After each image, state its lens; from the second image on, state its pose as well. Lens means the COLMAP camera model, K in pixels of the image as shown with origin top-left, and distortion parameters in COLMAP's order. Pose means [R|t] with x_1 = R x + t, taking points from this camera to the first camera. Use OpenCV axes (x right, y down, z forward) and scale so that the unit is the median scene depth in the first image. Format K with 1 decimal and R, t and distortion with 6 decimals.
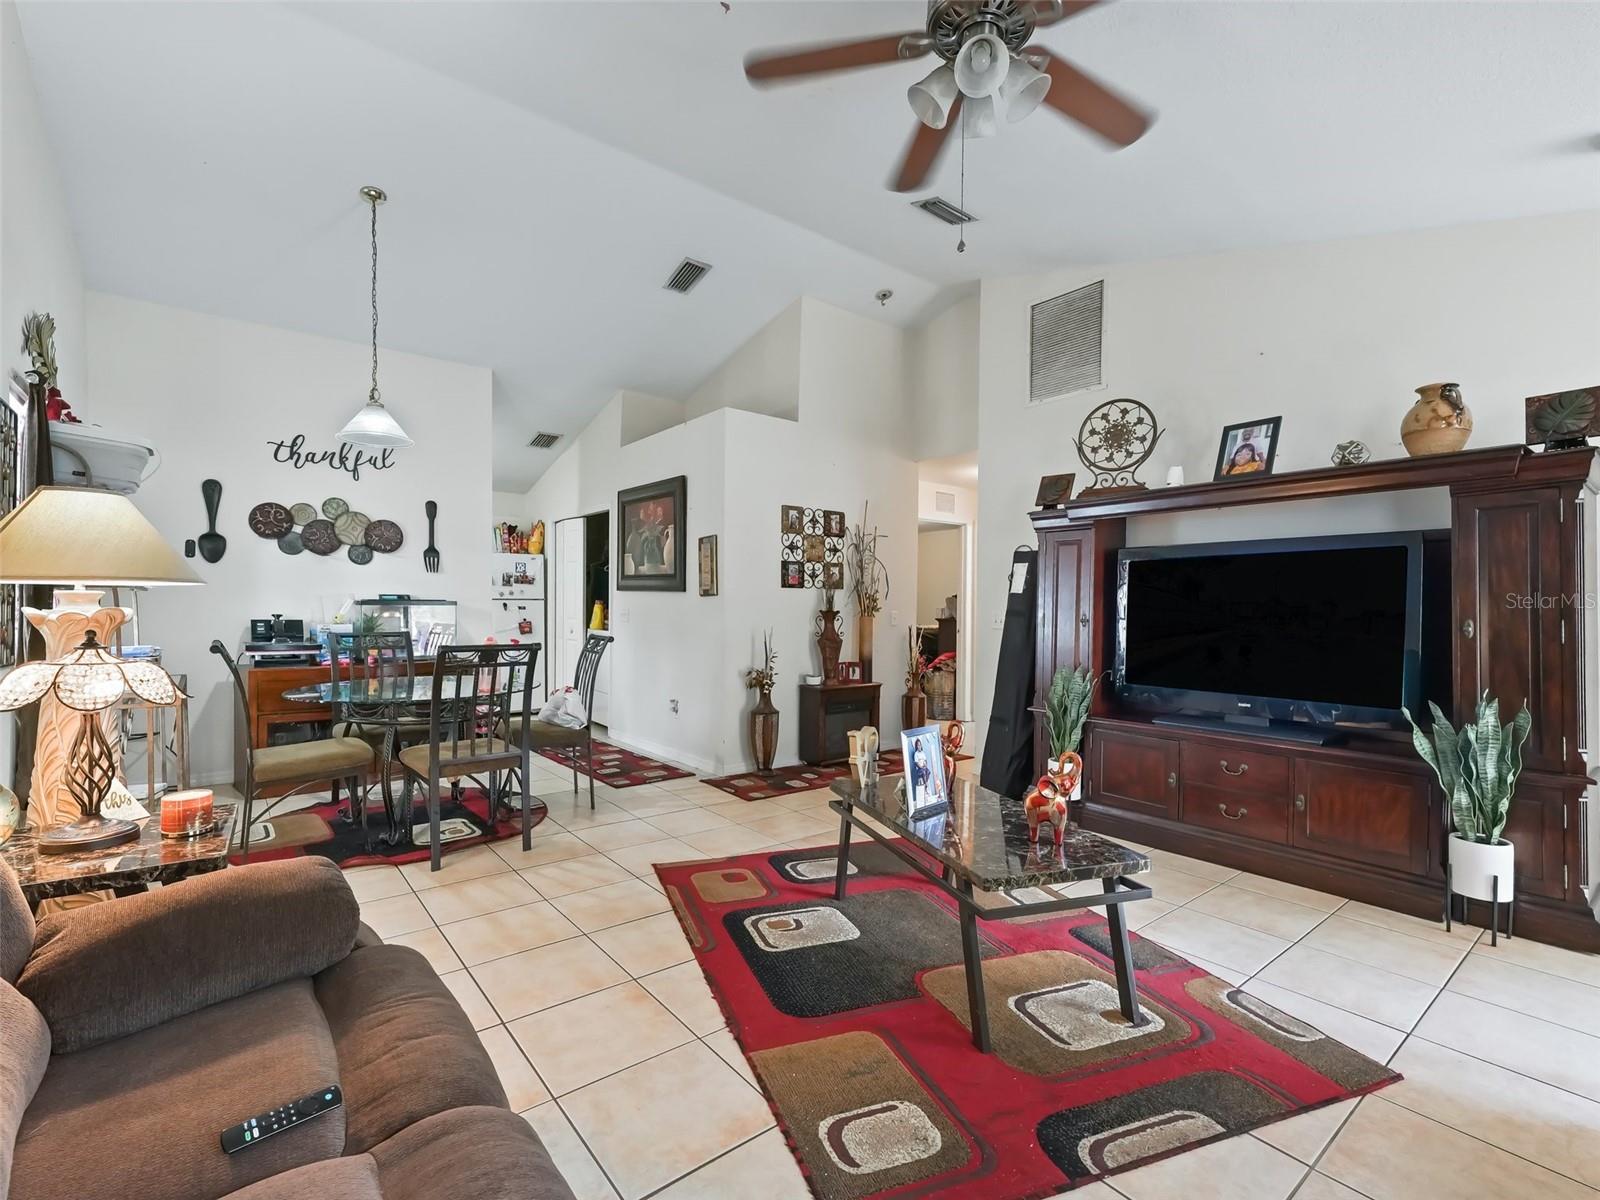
lens RADIAL K [[728.6, 0, 799.1], [0, 728.6, 619.5], [0, 0, 1]] dist [0.004621, 0.000339]
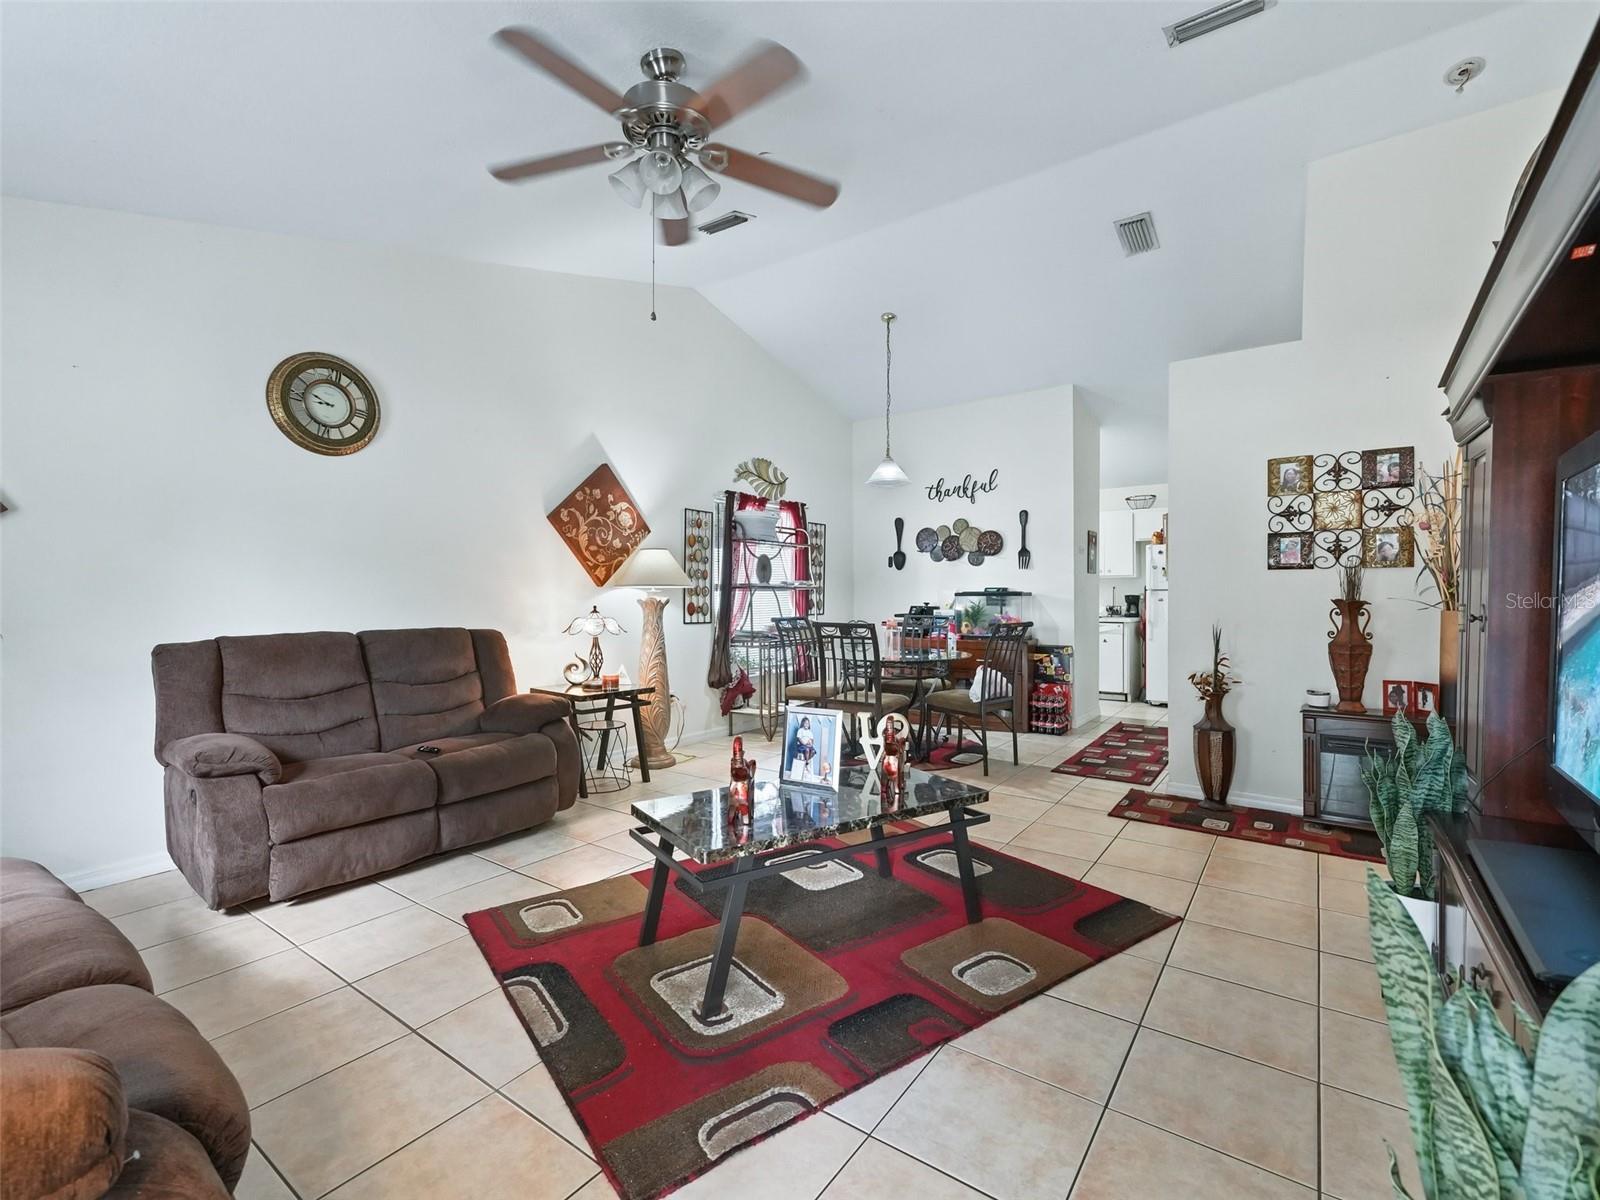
lens RADIAL K [[714.5, 0, 801.2], [0, 714.5, 596.7], [0, 0, 1]] dist [0.013884, 0.000194]
pose [[0.265676, -0.005604, -0.964046, 0.580122], [-0.014222, 0.999852, -0.009731, -0.001766], [0.963957, 0.016296, 0.265557, 0.349964]]
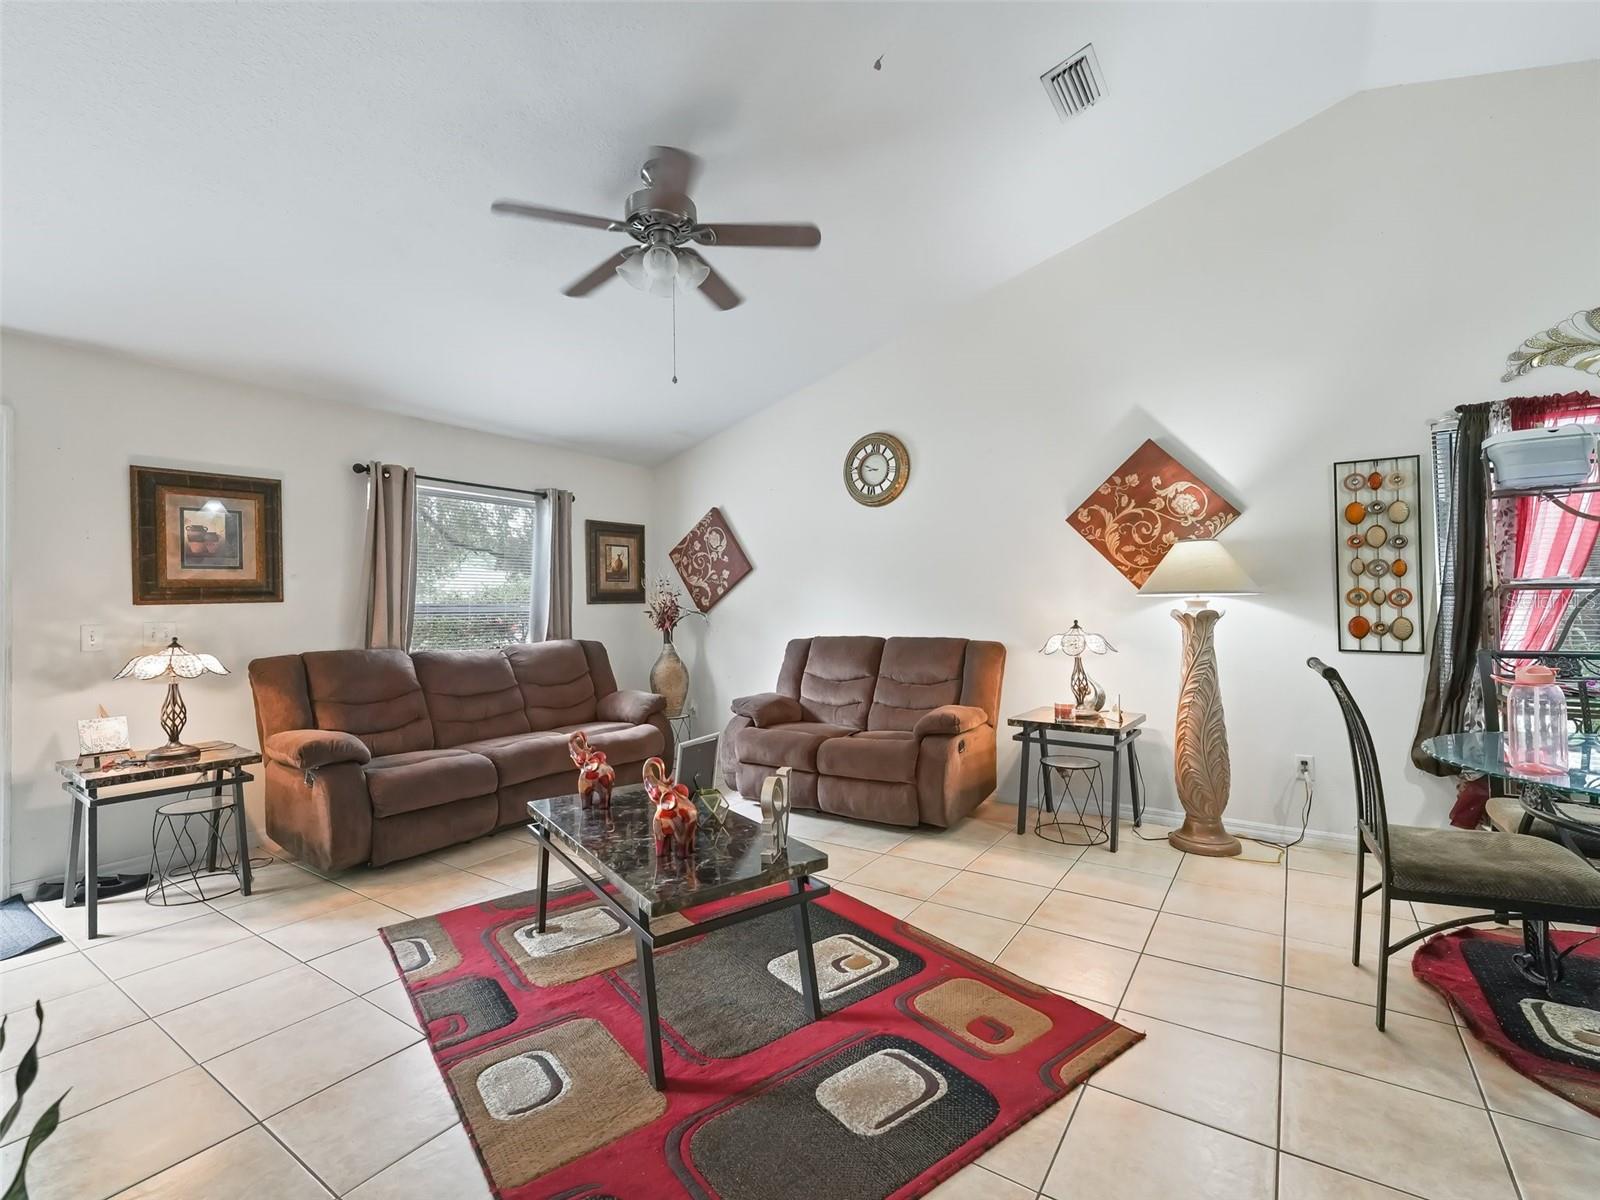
lens RADIAL K [[714.5, 0, 801.2], [0, 714.5, 596.7], [0, 0, 1]] dist [0.013884, 0.000194]
pose [[-0.955591, -0.003459, -0.294675, 0.159672], [-0.002314, 0.999988, -0.004236, -0.015513], [0.294686, -0.003366, -0.955588, 0.964150]]
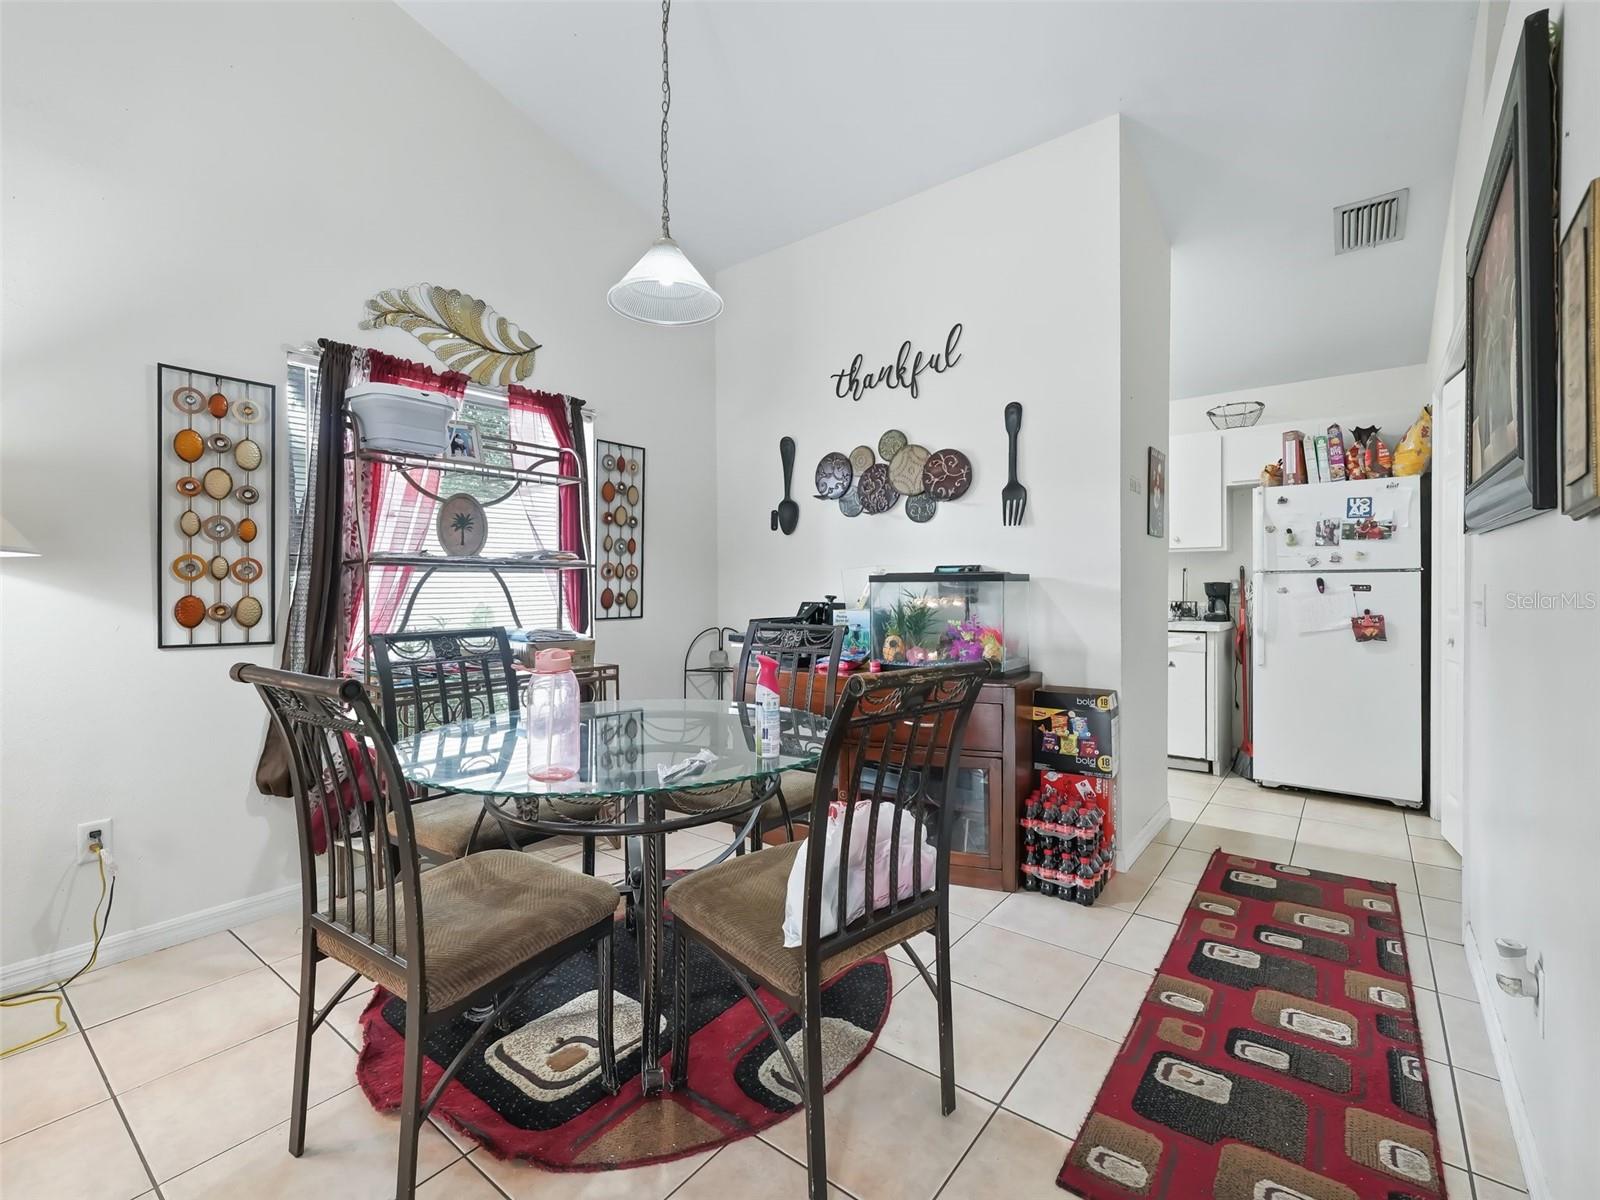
lens RADIAL K [[721.1, 0, 812.0], [0, 721.1, 586.9], [0, 0, 1]] dist [0.002670, -0.000479]
pose [[0.242235, -0.007440, -0.970189, 0.014451], [-0.014597, 0.999829, -0.011312, -0.007614], [0.970108, 0.016902, 0.242085, 0.753081]]
